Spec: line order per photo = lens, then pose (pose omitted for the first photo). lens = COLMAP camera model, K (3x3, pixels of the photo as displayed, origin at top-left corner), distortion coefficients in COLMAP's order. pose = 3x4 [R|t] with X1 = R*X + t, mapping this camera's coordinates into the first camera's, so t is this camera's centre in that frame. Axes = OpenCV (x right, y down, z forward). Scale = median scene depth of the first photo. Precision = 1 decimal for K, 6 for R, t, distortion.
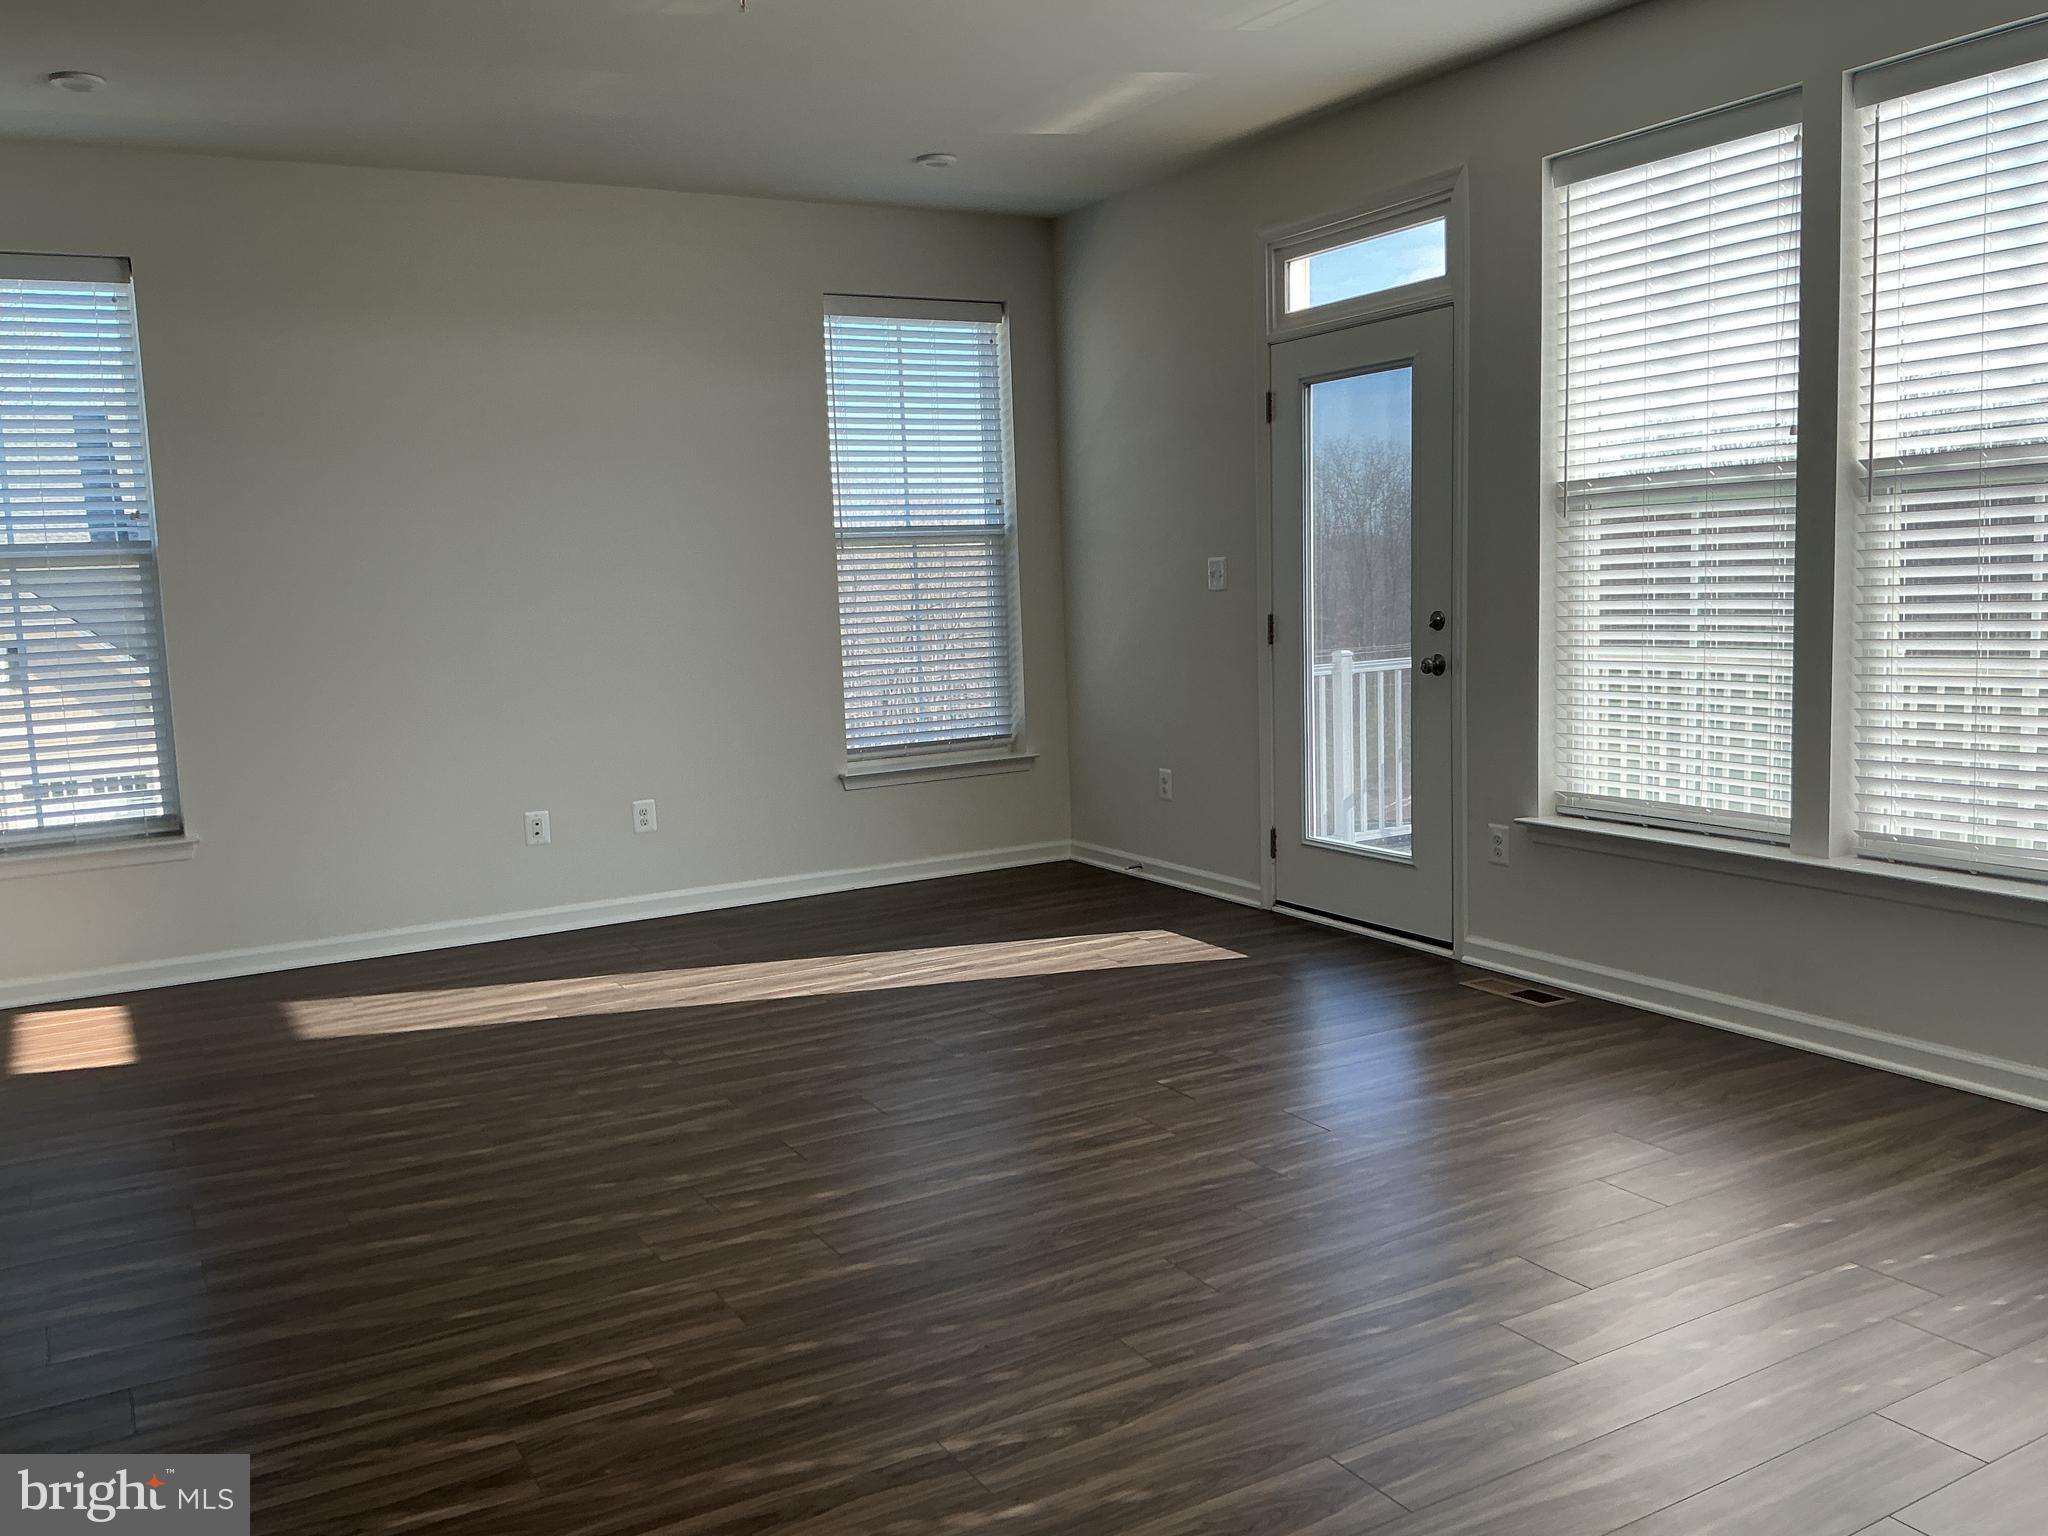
lens RADIAL K [[1686.8, 0, 1021.1], [0, 1686.8, 760.8], [0, 0, 1]] dist [0.146786, -0.294609]
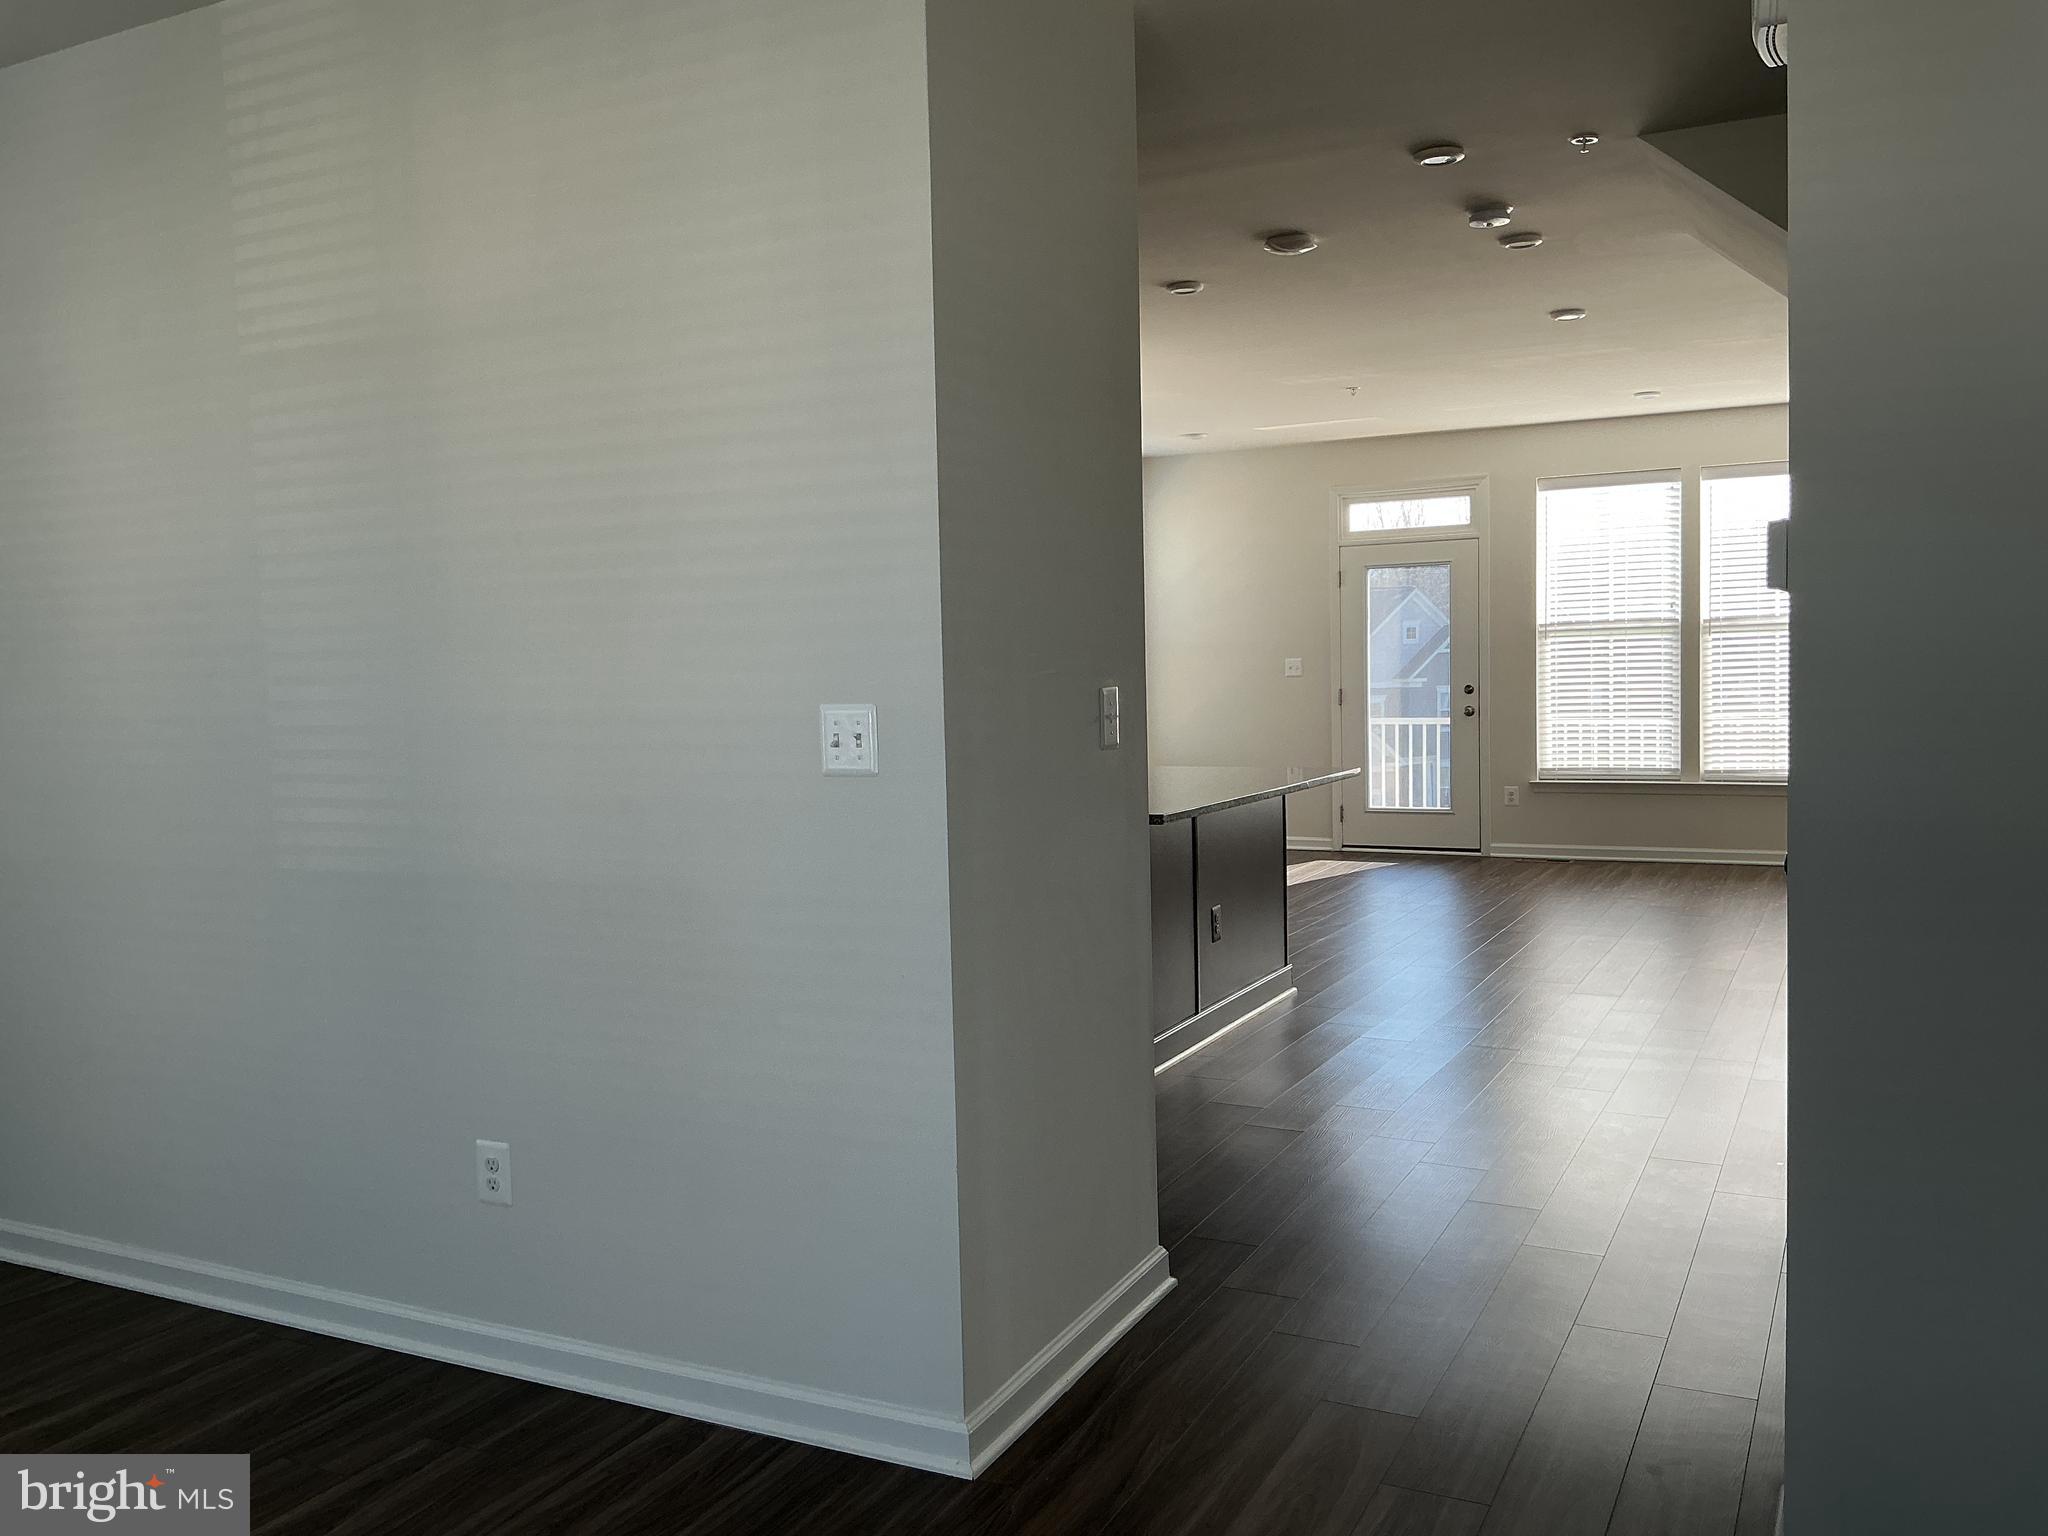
lens RADIAL K [[1686.8, 0, 1021.1], [0, 1686.8, 760.8], [0, 0, 1]] dist [0.146786, -0.294609]
pose [[0.837162, -0.016887, 0.546694, -1.454350], [0.057304, 0.996730, -0.056962, 0.097089], [-0.543945, 0.079014, 0.835393, -0.441772]]
